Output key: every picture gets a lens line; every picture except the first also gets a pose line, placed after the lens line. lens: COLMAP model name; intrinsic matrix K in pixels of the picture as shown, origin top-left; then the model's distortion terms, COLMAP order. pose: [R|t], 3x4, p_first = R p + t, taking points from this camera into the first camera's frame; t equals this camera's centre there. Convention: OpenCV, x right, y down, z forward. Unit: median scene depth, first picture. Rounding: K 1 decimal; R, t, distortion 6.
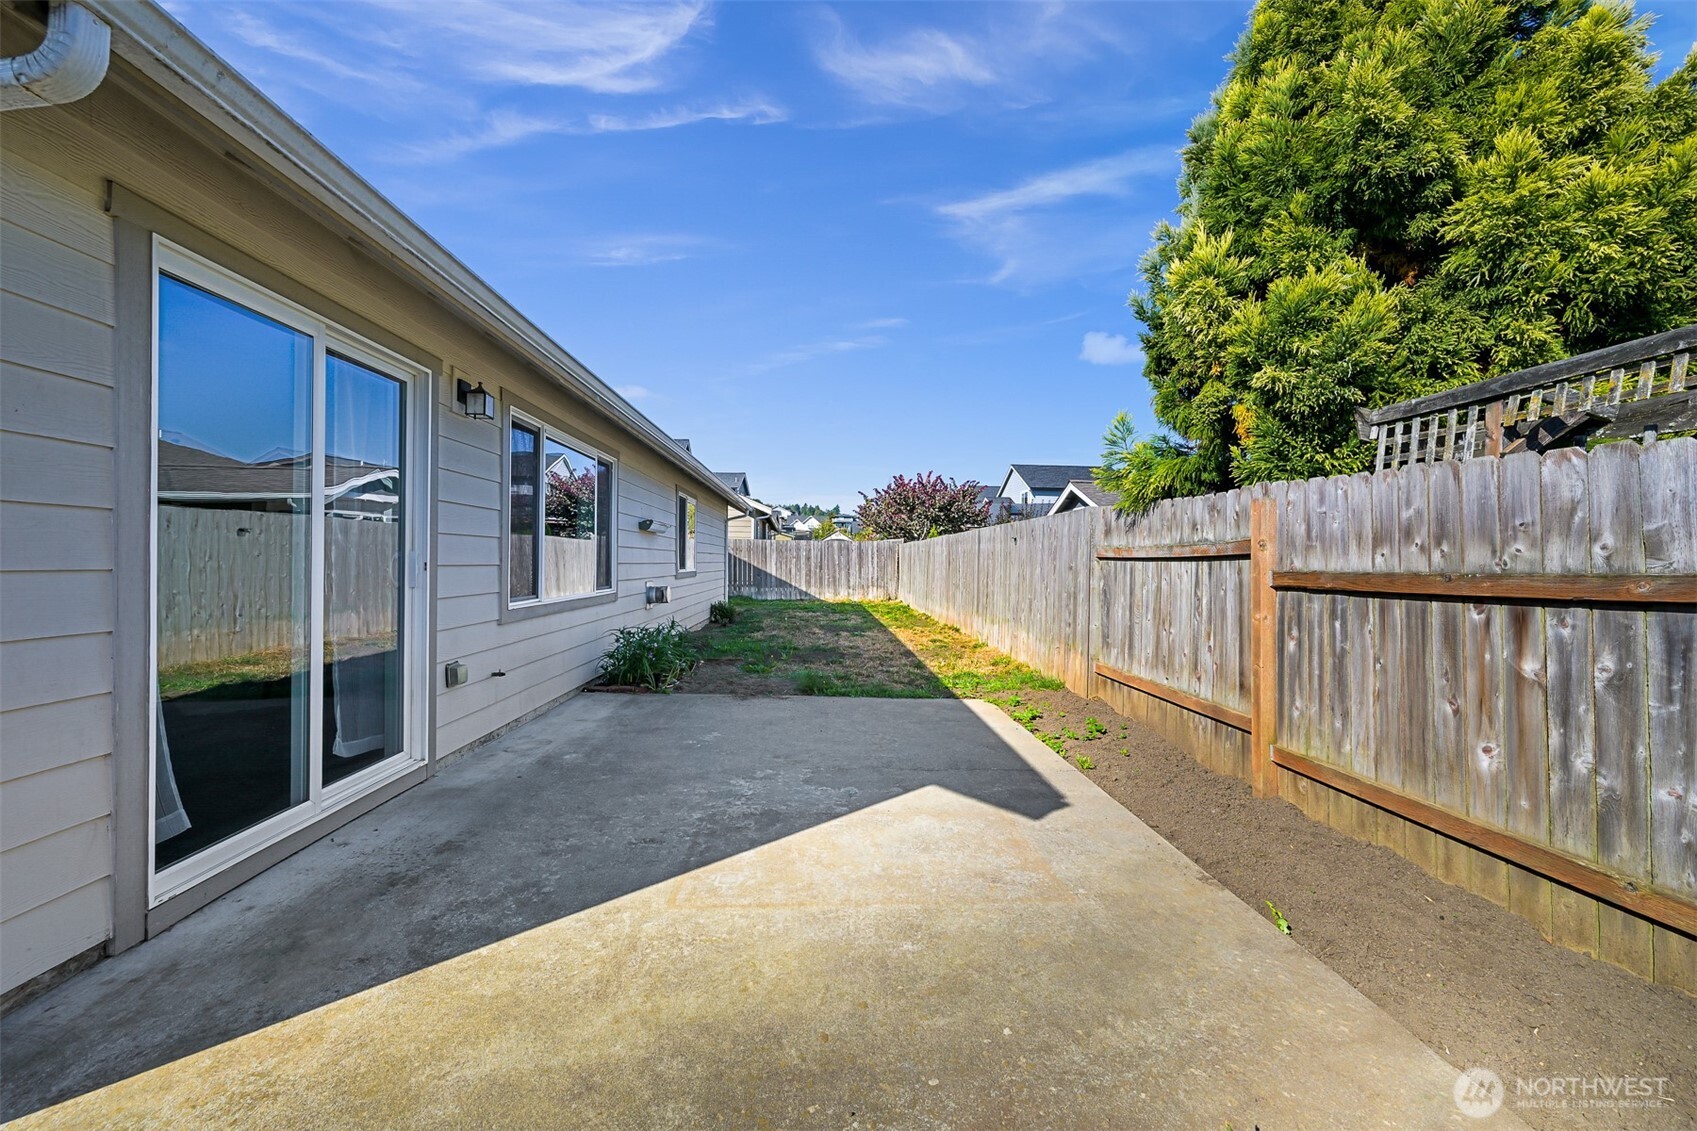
lens RADIAL K [[678.4, 0, 855.8], [0, 678.4, 561.5], [0, 0, 1]] dist [0.000638, -0.000128]
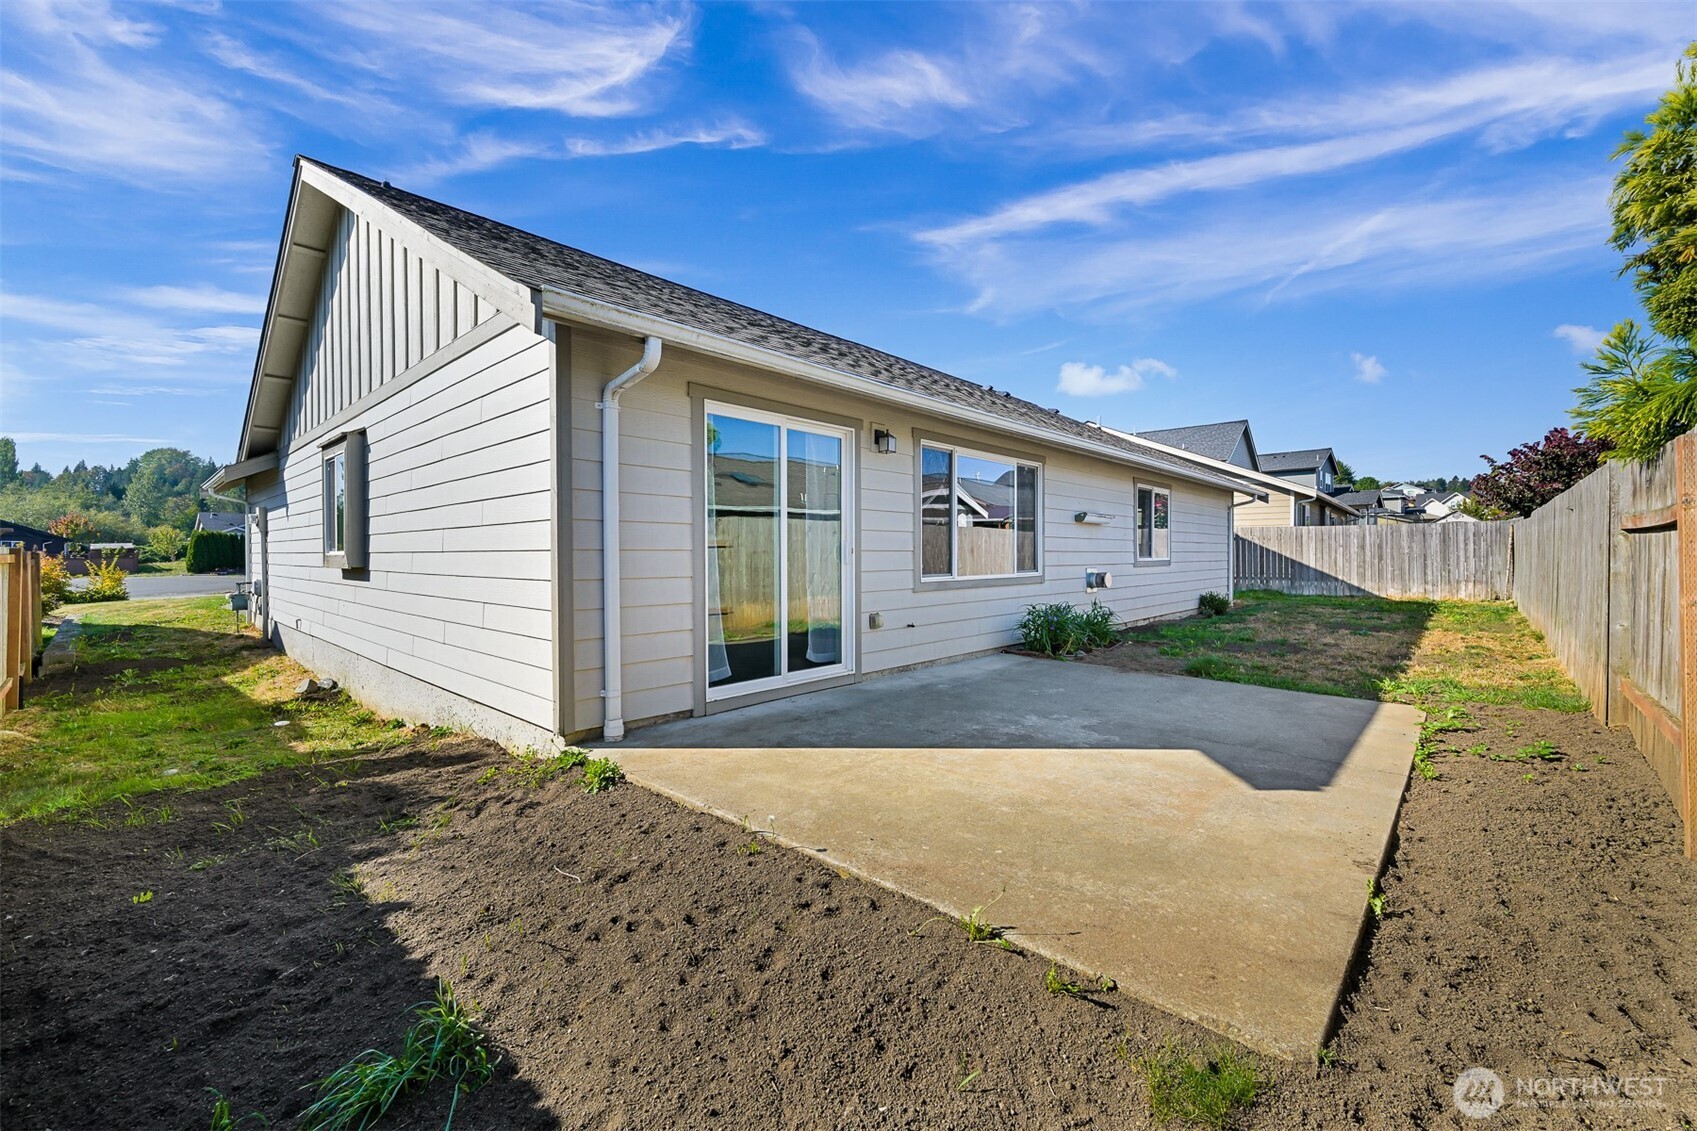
lens RADIAL K [[678.4, 0, 855.8], [0, 678.4, 561.5], [0, 0, 1]] dist [0.000638, -0.000128]
pose [[0.697088, -0.007168, -0.716950, 0.519891], [0.011637, 0.999931, 0.001318, 0.030167], [0.716891, -0.009262, 0.697124, -0.115194]]
